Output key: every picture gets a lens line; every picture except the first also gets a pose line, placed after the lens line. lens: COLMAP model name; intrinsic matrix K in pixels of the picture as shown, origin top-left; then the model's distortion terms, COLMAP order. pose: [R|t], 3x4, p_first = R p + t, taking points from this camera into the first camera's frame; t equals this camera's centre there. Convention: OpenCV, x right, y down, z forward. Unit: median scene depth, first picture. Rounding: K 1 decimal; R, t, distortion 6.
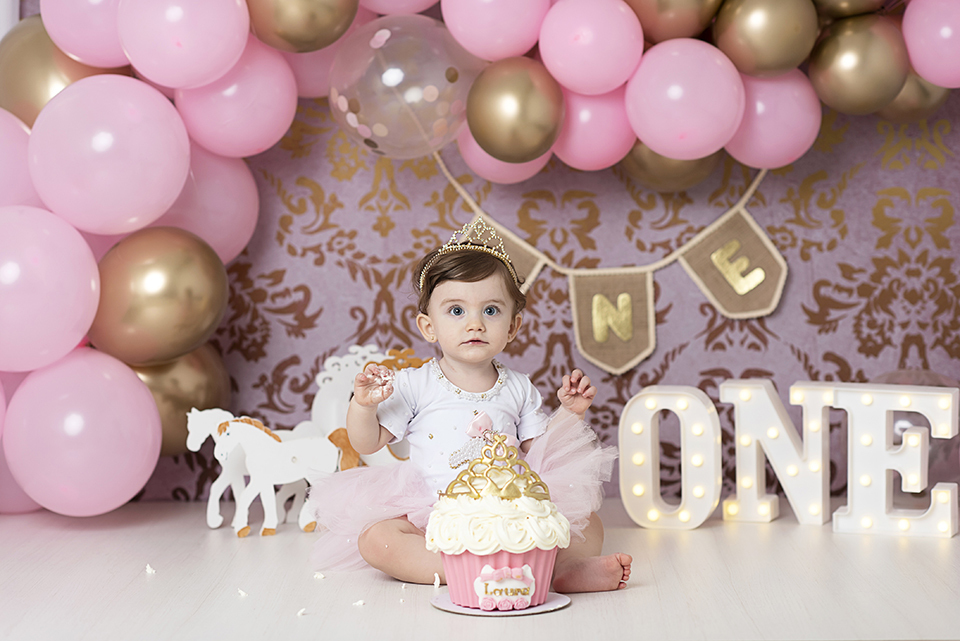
lens RADIAL K [[2321.4, 0, 480.0], [0, 2321.4, 320.5], [0, 0, 1]] dist [-0.009369, 0.435797]
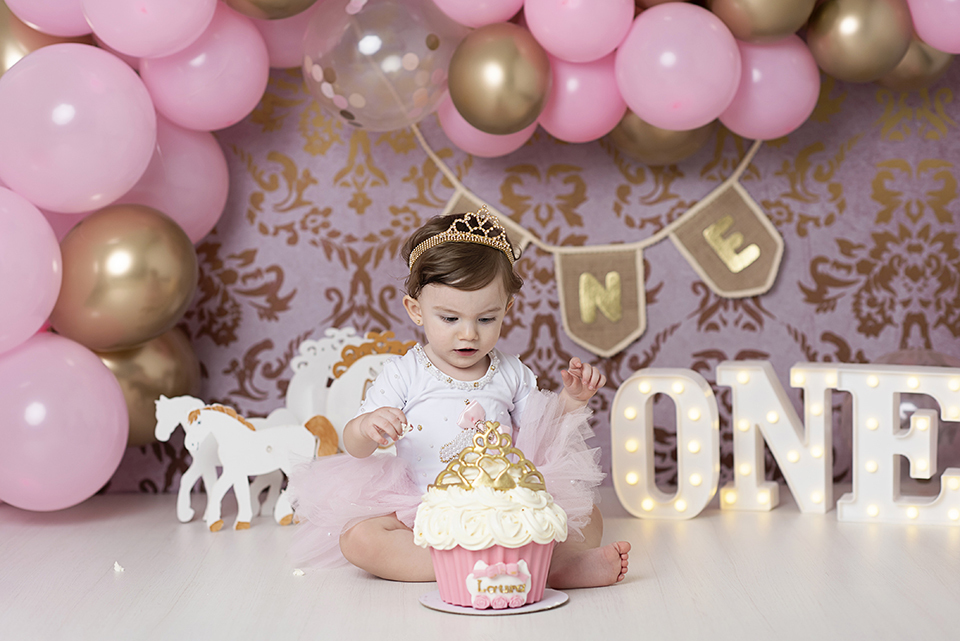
lens RADIAL K [[2321.4, 0, 480.0], [0, 2321.4, 320.5], [0, 0, 1]] dist [-0.009369, 0.435797]
pose [[0.999839, -0.007045, 0.016519, -0.008333], [0.006945, 0.999957, 0.006111, 0.002063], [-0.016561, -0.005995, 0.999845, 0.046954]]
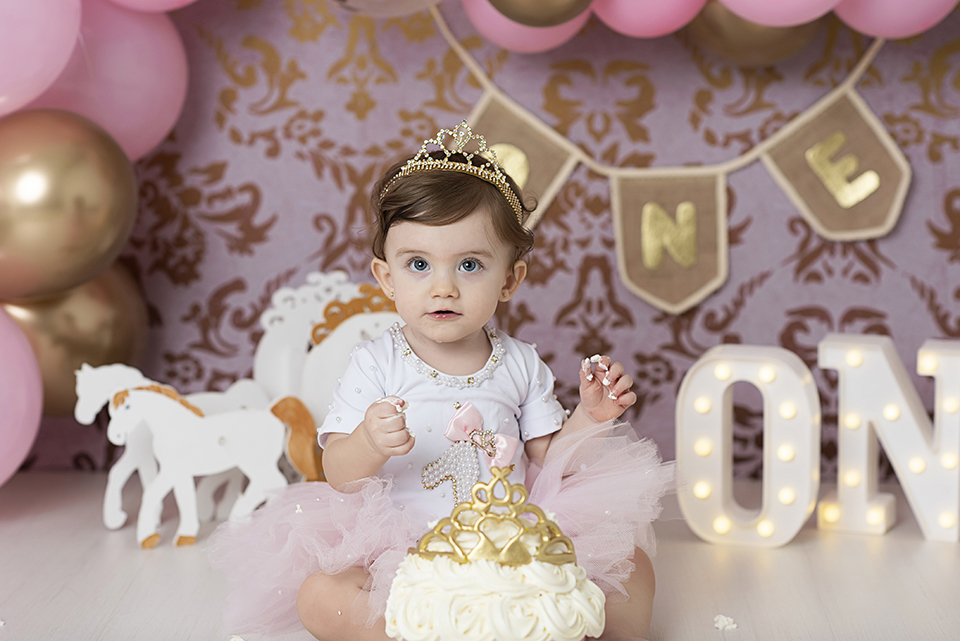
lens RADIAL K [[2404.8, 0, 480.0], [0, 2404.8, 320.5], [0, 0, 1]] dist [0.018230, -0.025202]
pose [[0.999742, 0.017333, -0.014704, 0.008685], [-0.016200, 0.997129, 0.073967, -0.029735], [0.015944, -0.073710, 0.997152, 0.236712]]
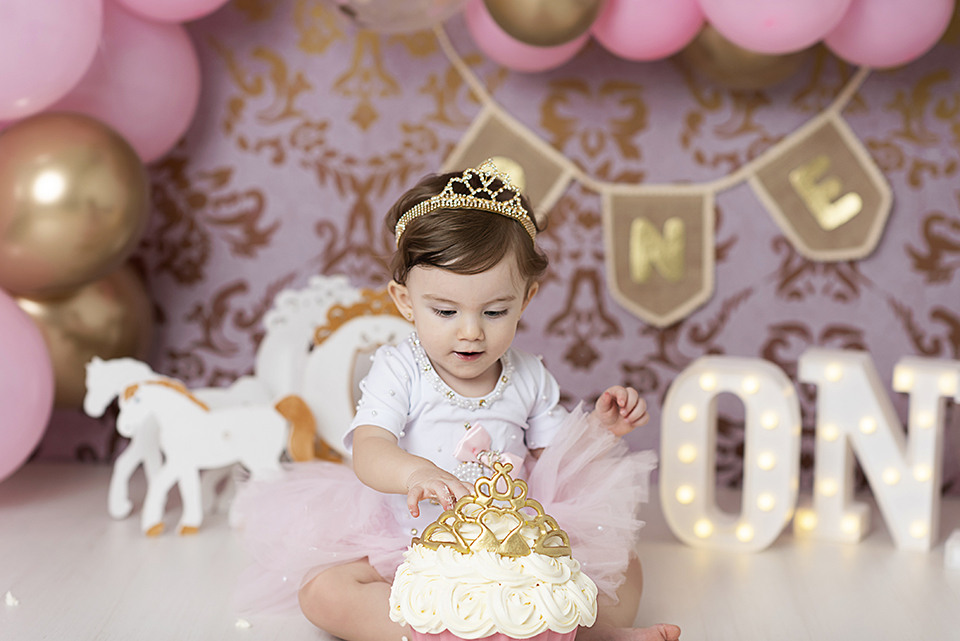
lens RADIAL K [[2404.8, 0, 480.0], [0, 2404.8, 320.5], [0, 0, 1]] dist [0.018230, -0.025202]
pose [[0.998994, 0.044831, -0.001451, 0.000666], [-0.044627, 0.996668, 0.068276, -0.029735], [0.004507, -0.068142, 0.997665, 0.207702]]
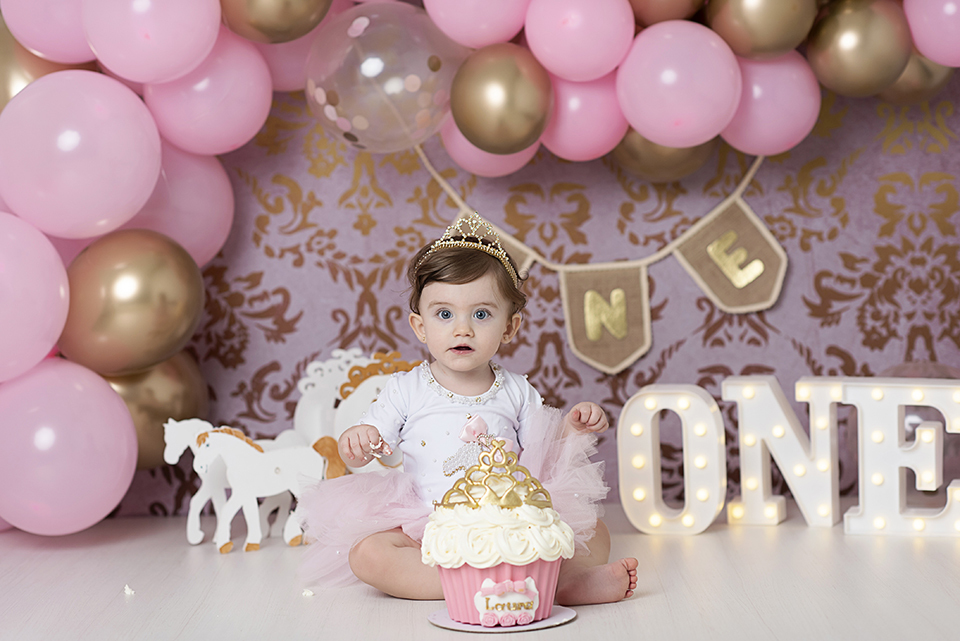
lens RADIAL K [[2321.4, 0, 480.0], [0, 2321.4, 320.5], [0, 0, 1]] dist [-0.009369, 0.435797]
pose [[0.999693, -0.021552, 0.012219, -0.006610], [0.021577, 0.999765, -0.001868, 0.001812], [-0.012175, 0.002131, 0.999924, 0.042707]]
